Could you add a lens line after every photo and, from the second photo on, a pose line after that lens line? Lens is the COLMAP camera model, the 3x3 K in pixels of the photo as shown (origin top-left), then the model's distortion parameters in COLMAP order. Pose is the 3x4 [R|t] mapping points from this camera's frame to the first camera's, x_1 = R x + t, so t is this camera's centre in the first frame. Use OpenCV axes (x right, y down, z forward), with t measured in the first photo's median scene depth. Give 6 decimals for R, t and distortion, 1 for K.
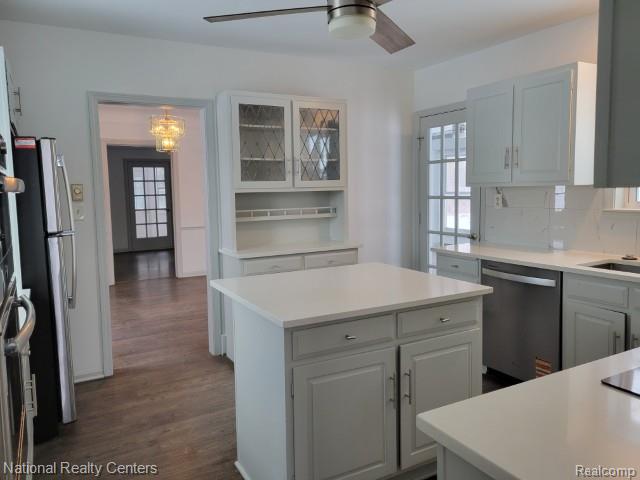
lens RADIAL K [[480.1, 0, 320.0], [0, 480.1, 240.0], [0, 0, 1]] dist [0.040834, -0.004435]
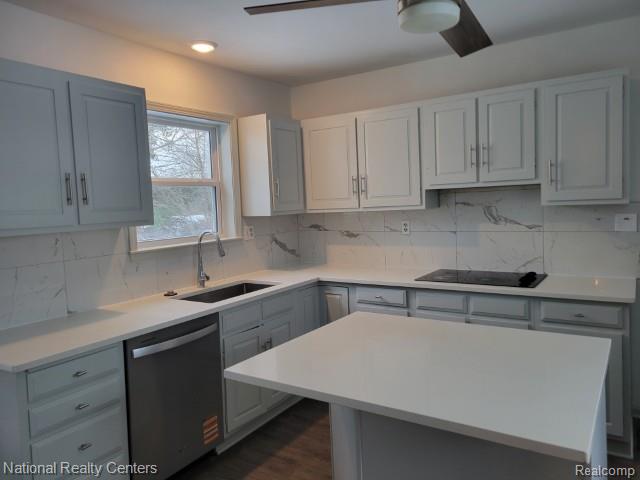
lens RADIAL K [[478.9, 0, 320.8], [0, 478.9, 232.2], [0, 0, 1]] dist [0.048797, -0.001525]
pose [[-0.462105, -0.021620, 0.886562, -0.338025], [0.146084, 0.984190, 0.100144, -0.119657], [-0.874710, 0.175789, -0.451641, 0.944176]]
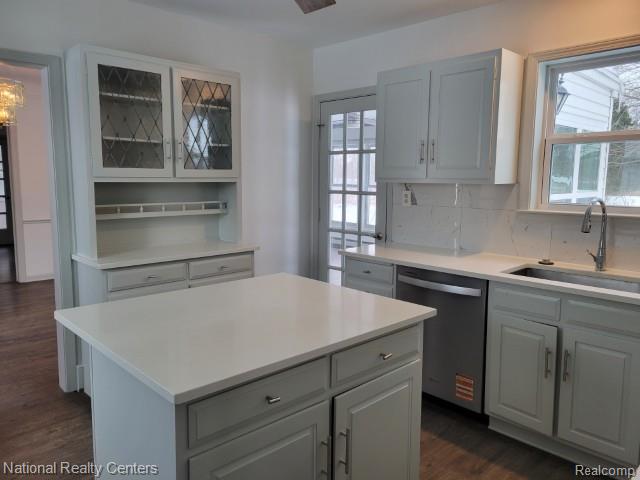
lens RADIAL K [[480.1, 0, 320.0], [0, 480.1, 240.0], [0, 0, 1]] dist [0.040834, -0.004435]
pose [[0.967722, -0.005788, 0.251953, -0.024094], [0.000118, 0.999747, 0.022511, -0.023236], [-0.252019, -0.021755, 0.967478, 0.161973]]
